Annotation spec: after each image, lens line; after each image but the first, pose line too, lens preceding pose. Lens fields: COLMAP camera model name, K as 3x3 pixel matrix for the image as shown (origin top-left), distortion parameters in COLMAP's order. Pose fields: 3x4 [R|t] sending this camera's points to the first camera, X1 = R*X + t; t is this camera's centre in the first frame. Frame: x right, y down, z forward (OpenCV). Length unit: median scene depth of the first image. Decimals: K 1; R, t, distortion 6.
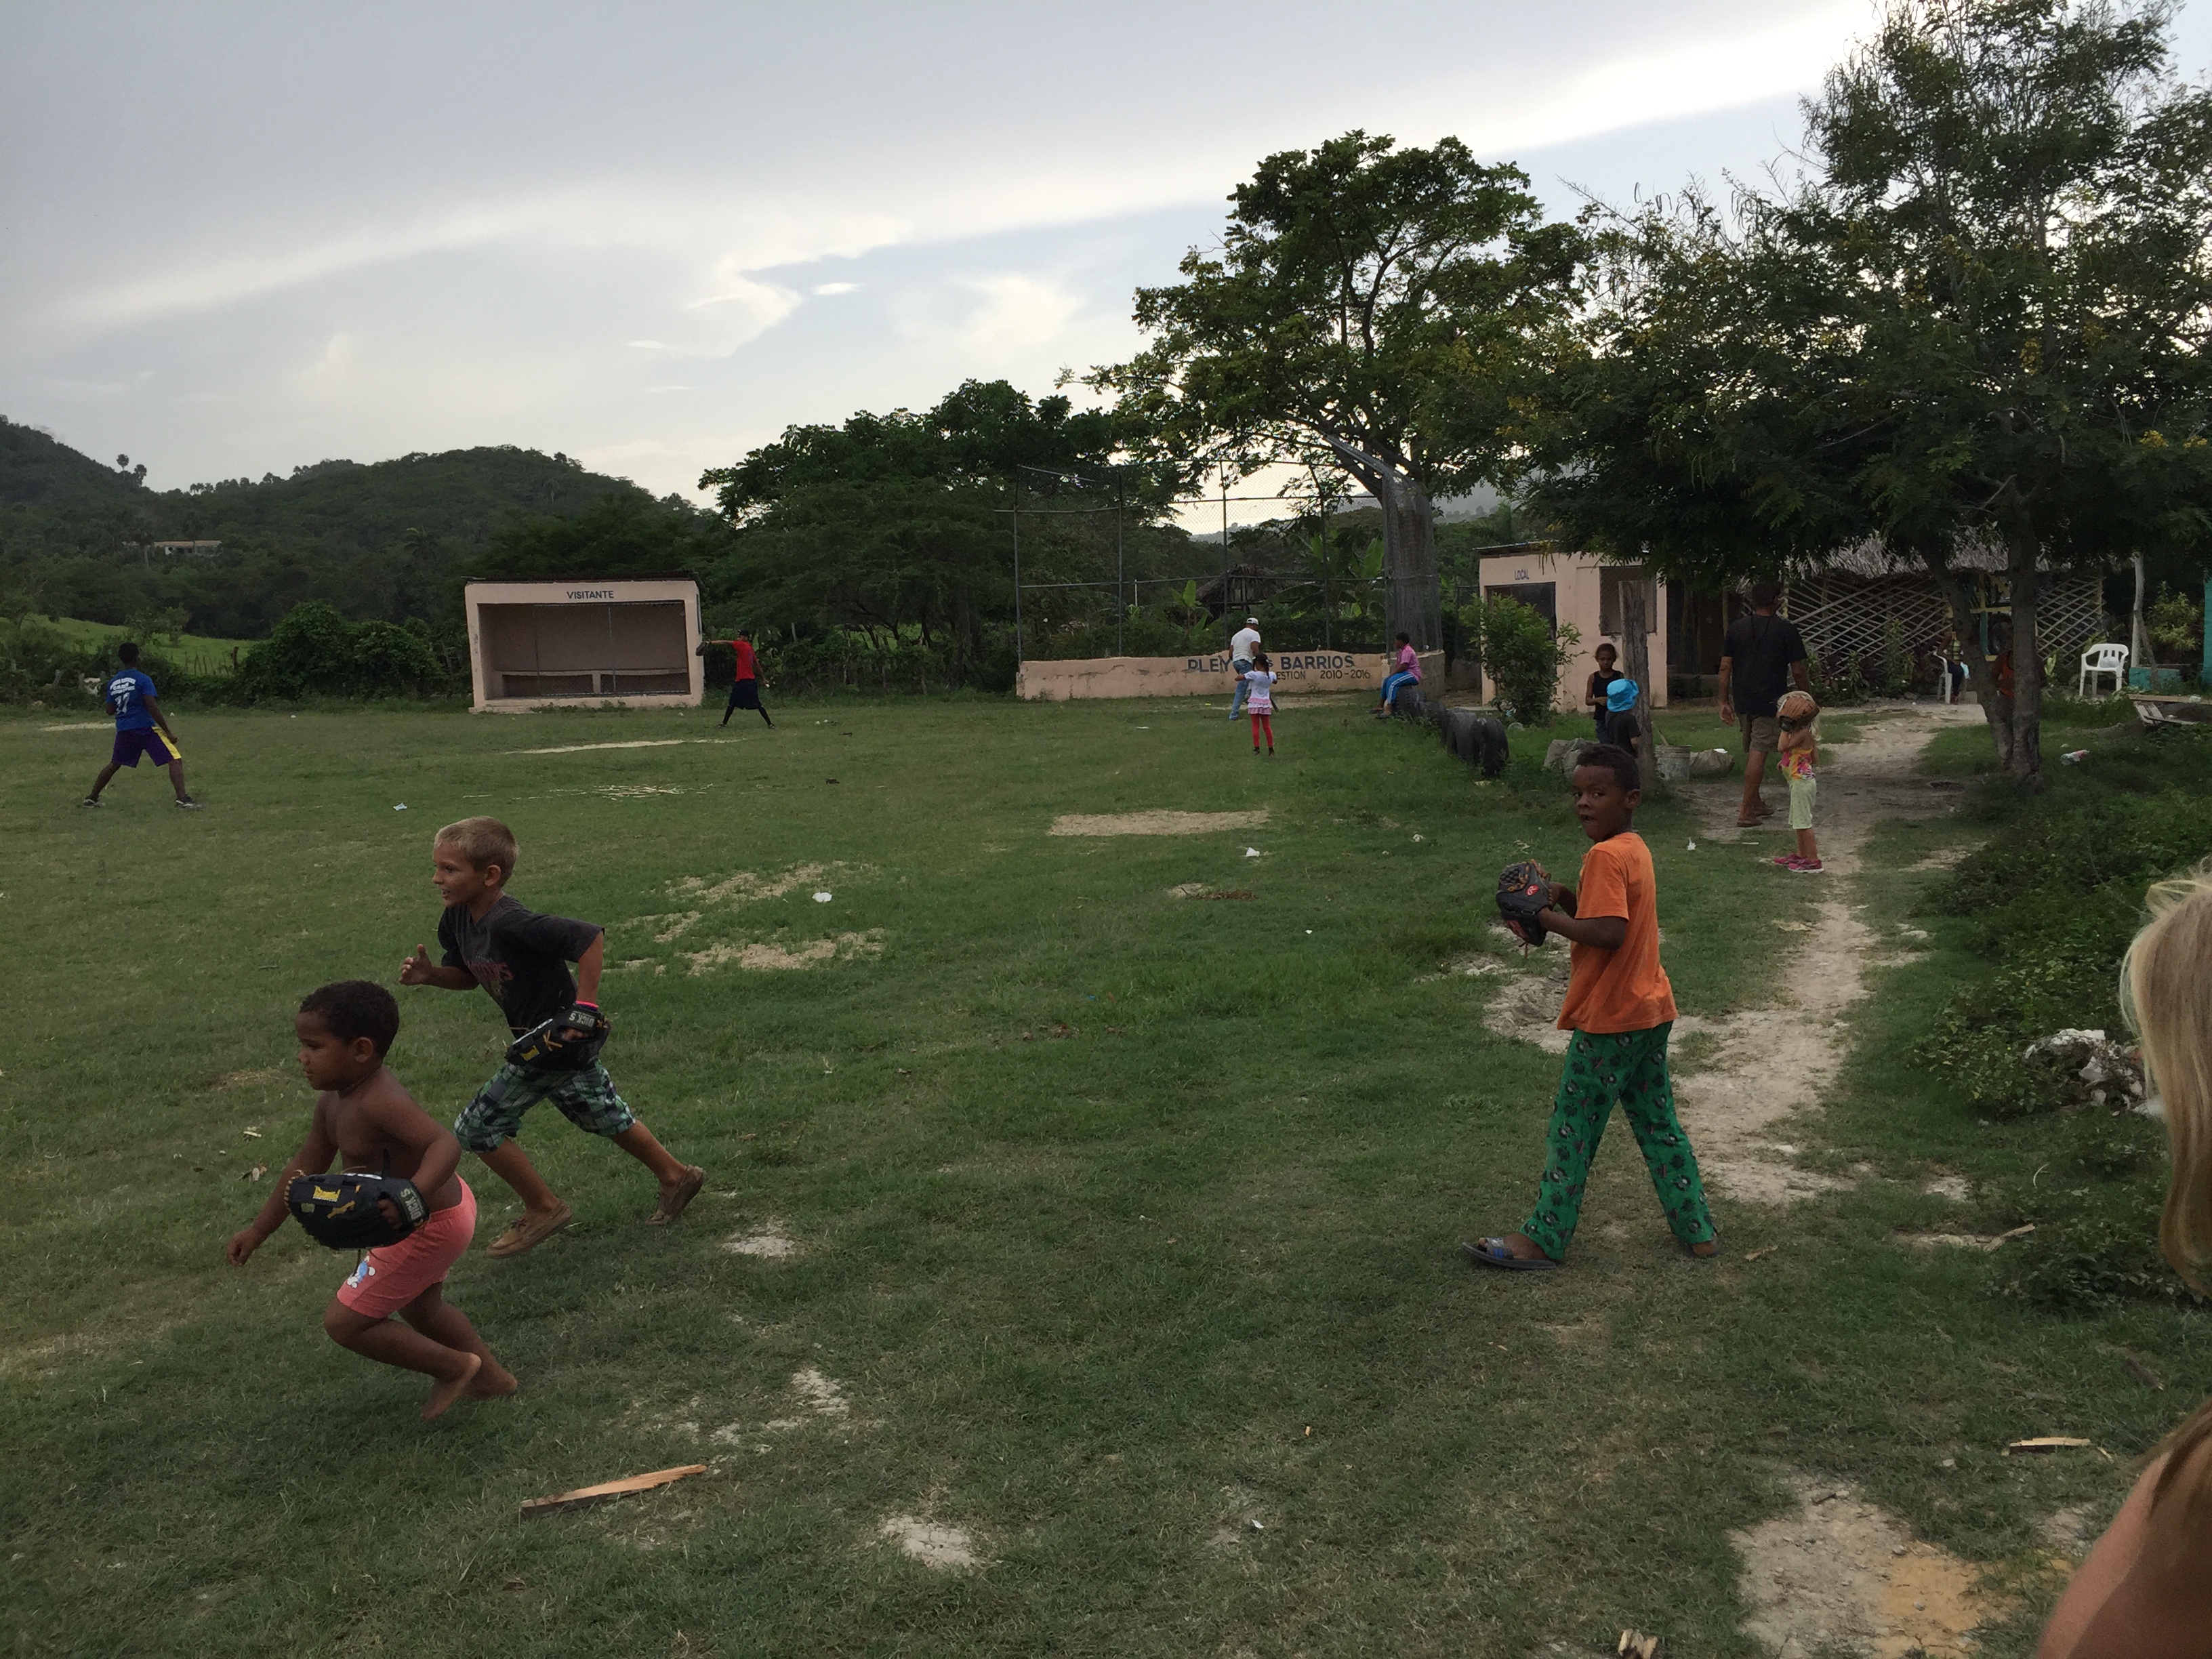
lens RADIAL K [[1911.9, 0, 1106.0], [0, 1911.9, 829.5], [0, 0, 1]] dist [-0.003005, -0.001253]
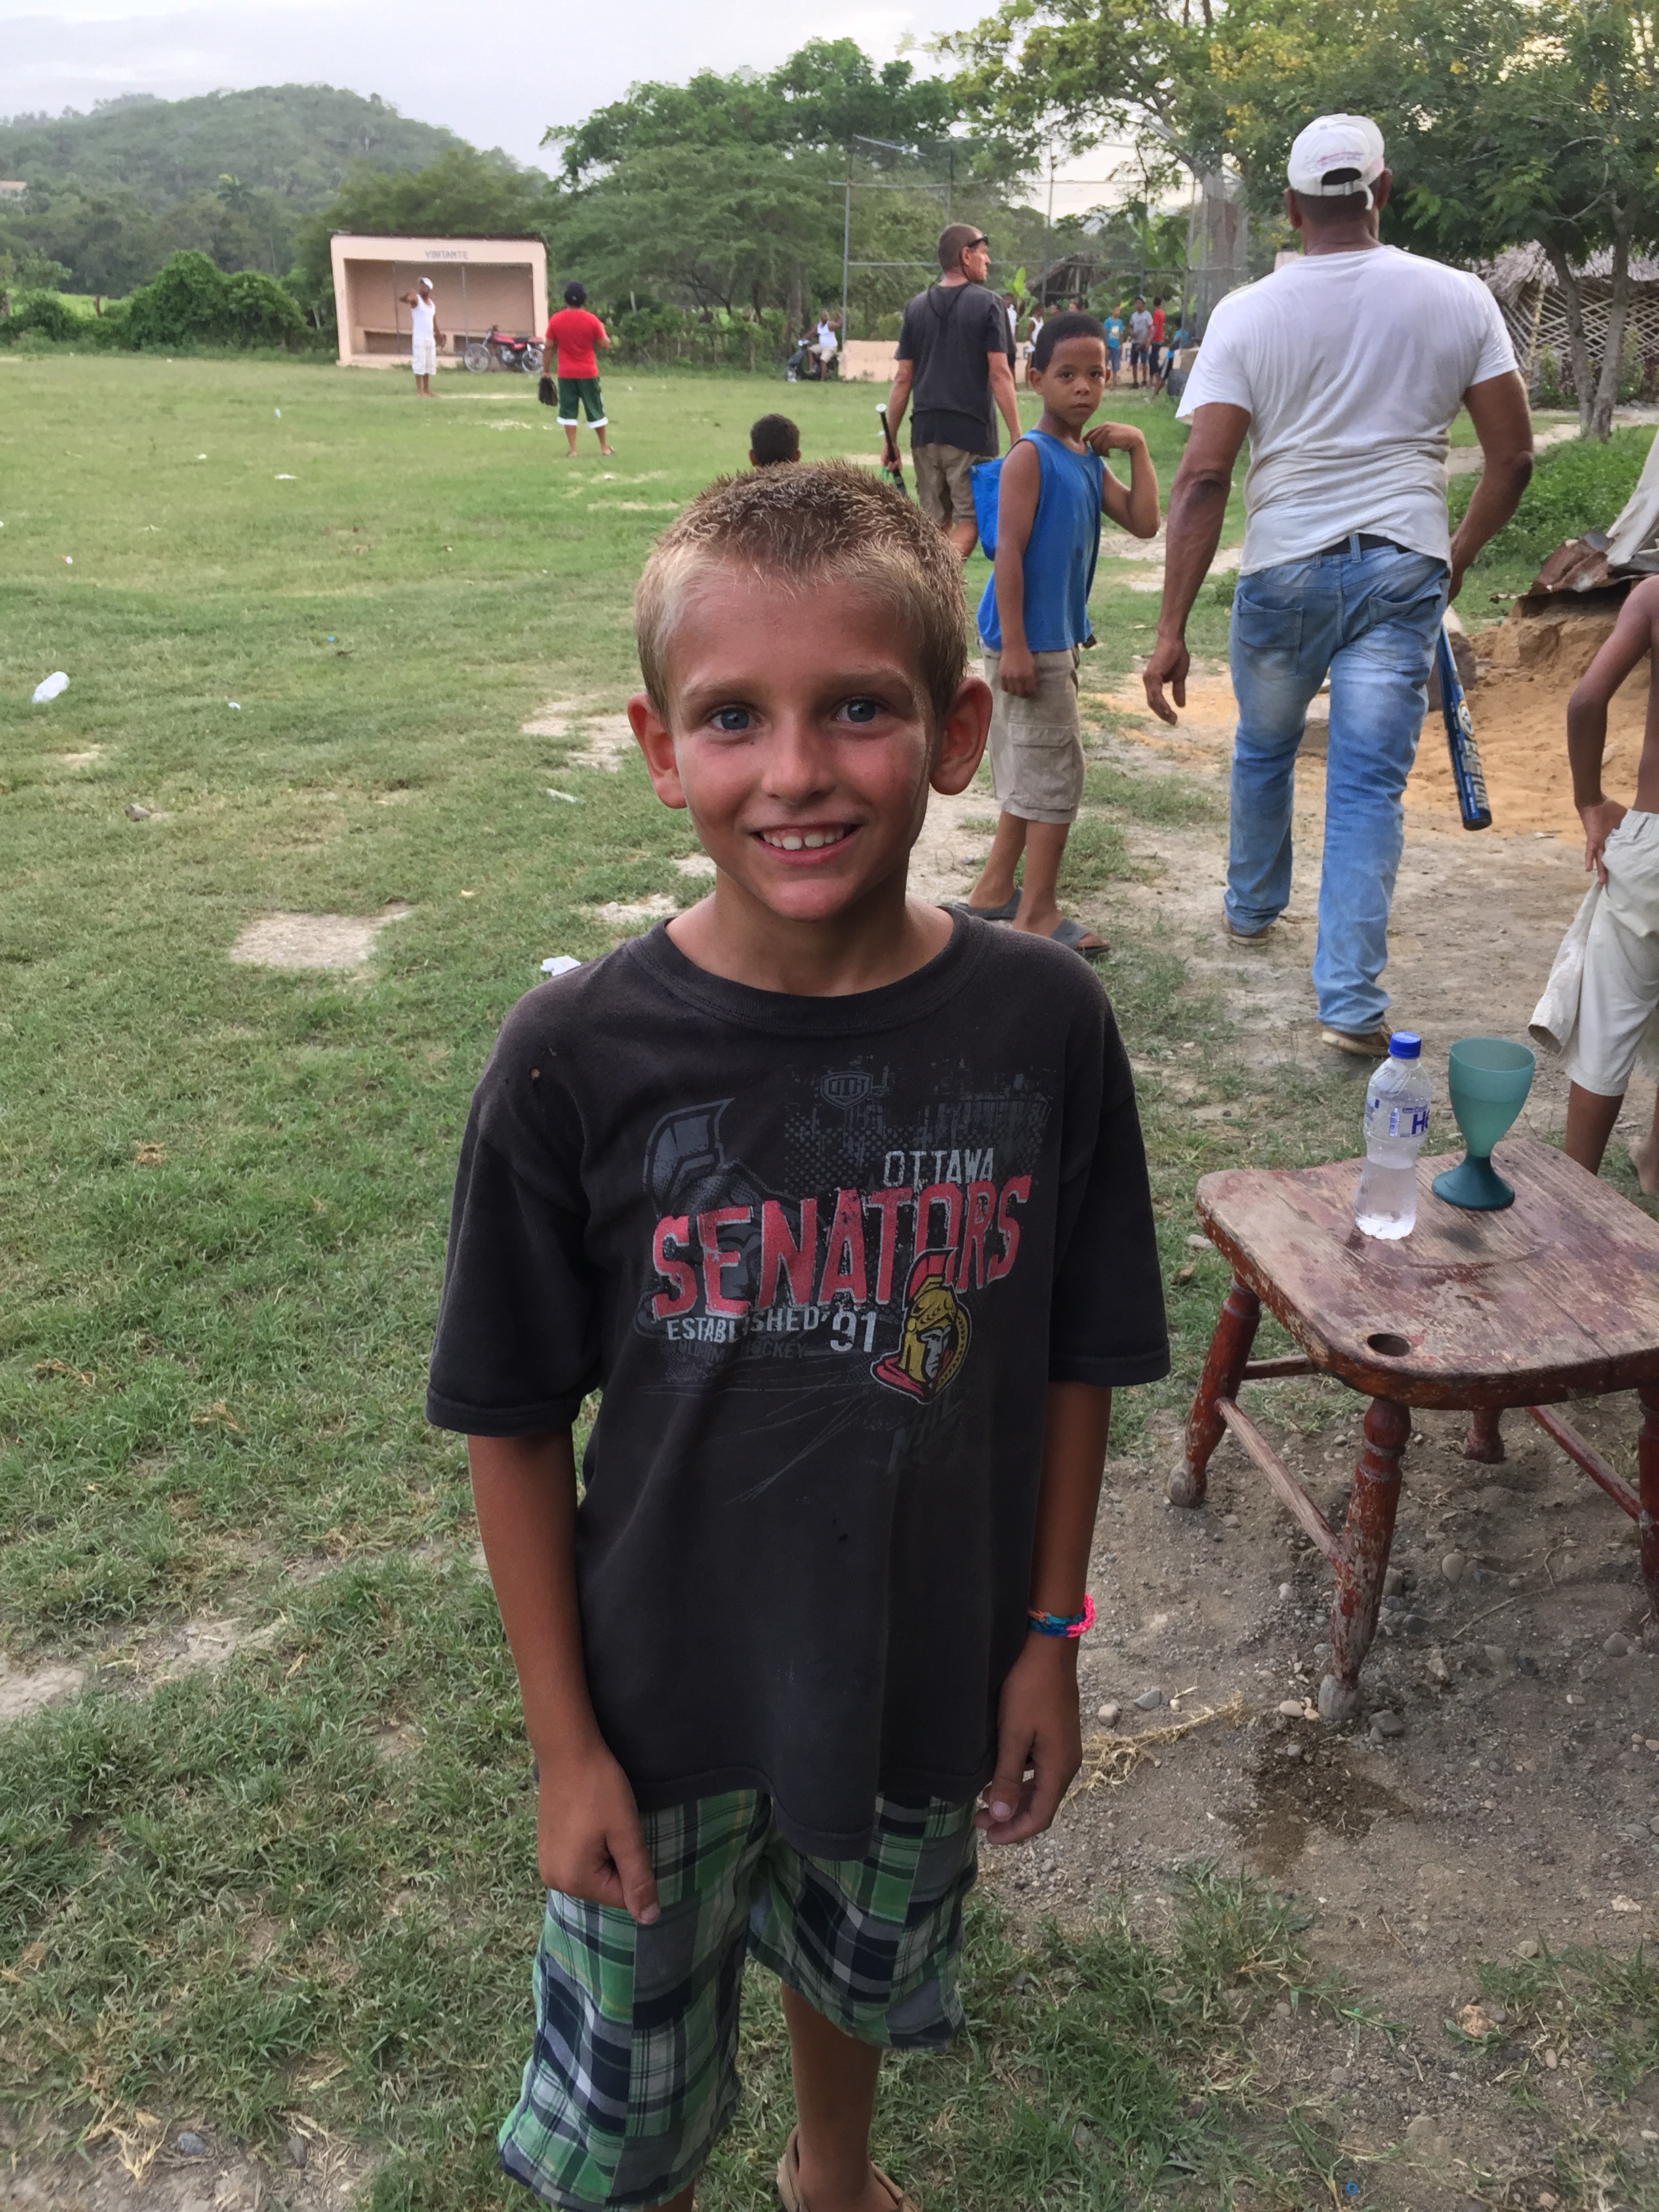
lens RADIAL K [[1880.1, 0, 757.2], [0, 1880.1, 1104.3], [0, 0, 1]] dist [0.050535, -0.099046]
pose [[0.994558, 0.076637, -0.070578, 0.013123], [-0.053396, 0.956641, 0.286335, 0.018762], [0.089461, -0.281008, 0.955527, -0.120550]]
